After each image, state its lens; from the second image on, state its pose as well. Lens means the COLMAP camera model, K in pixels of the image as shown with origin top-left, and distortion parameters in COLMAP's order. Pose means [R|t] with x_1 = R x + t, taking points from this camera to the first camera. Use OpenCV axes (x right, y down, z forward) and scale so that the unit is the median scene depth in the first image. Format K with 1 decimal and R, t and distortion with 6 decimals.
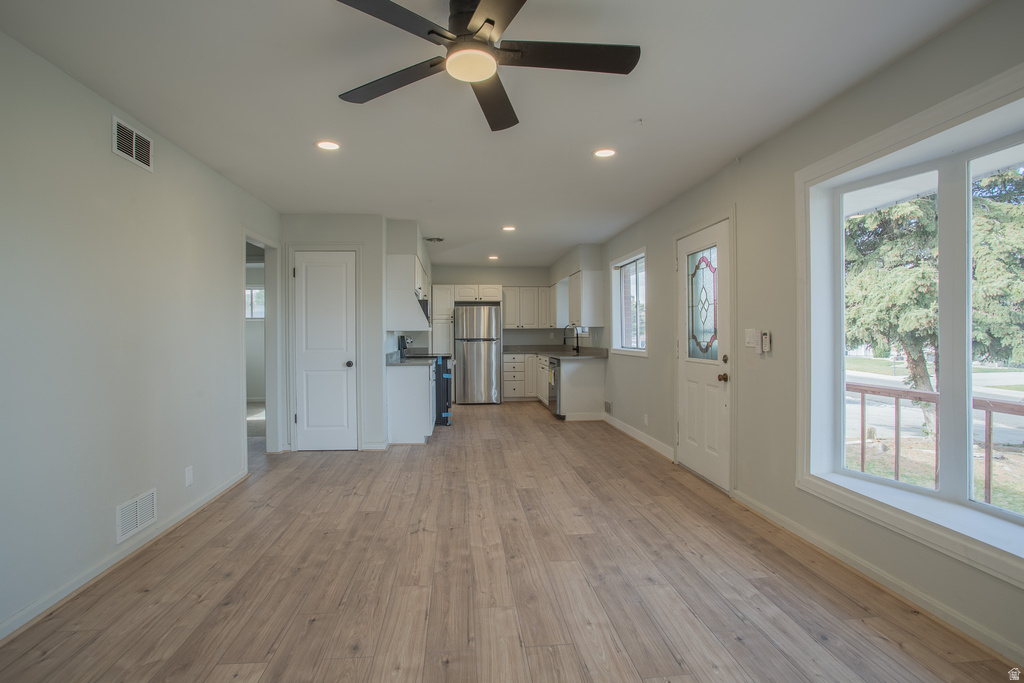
lens RADIAL K [[504.8, 0, 512.4], [0, 504.8, 342.1], [0, 0, 1]] dist [-0.068622, 0.027658]
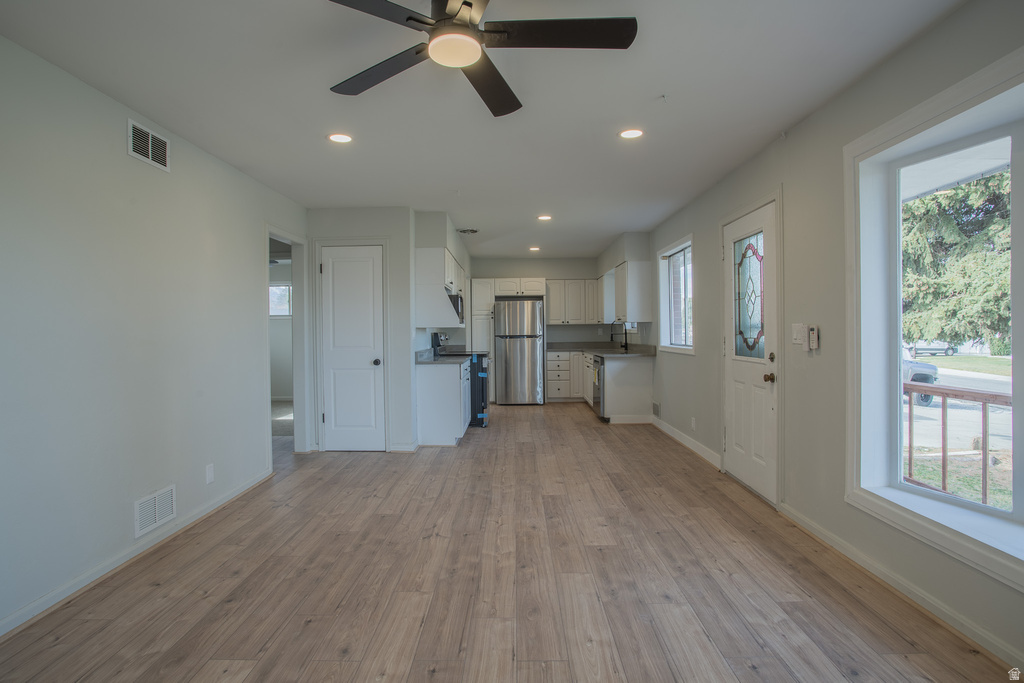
lens RADIAL K [[539.5, 0, 512.4], [0, 539.5, 341.8], [0, 0, 1]] dist [-0.061401, 0.027388]
pose [[0.993968, -0.002789, -0.109632, 0.089208], [0.003394, 0.999980, 0.005335, -0.000643], [0.109615, -0.005675, 0.993958, -0.006051]]
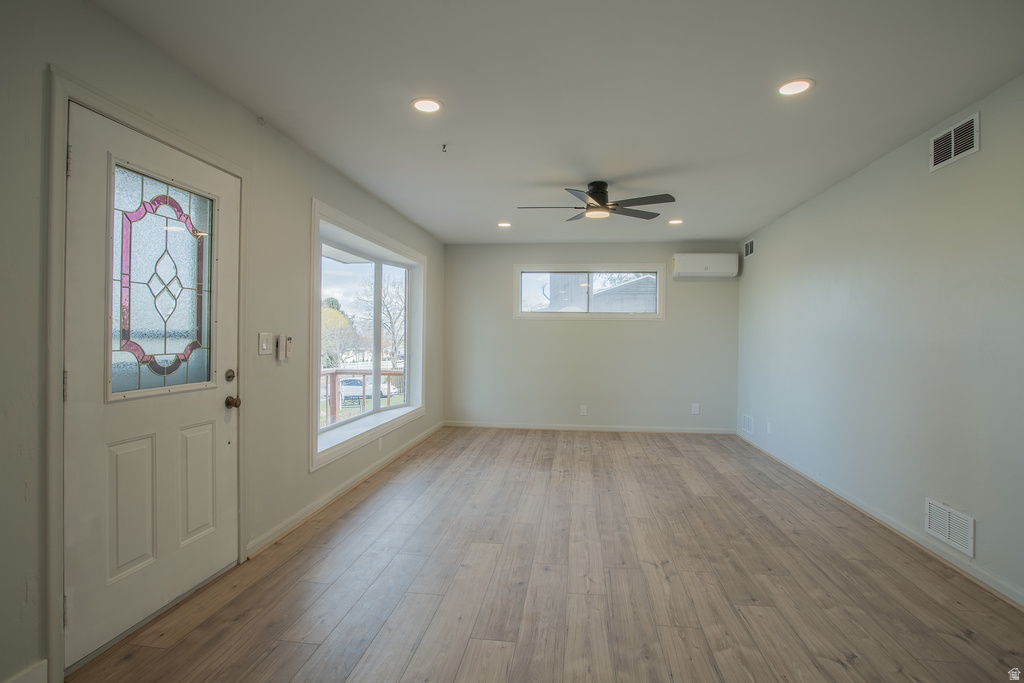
lens RADIAL K [[504.8, 0, 508.1], [0, 504.8, 340.6], [0, 0, 1]] dist [-0.068622, 0.027658]
pose [[-0.971154, -0.002313, 0.238441, -0.147128], [0.003622, 0.999694, 0.024451, -0.039404], [-0.238425, 0.024609, -0.970849, 2.092020]]
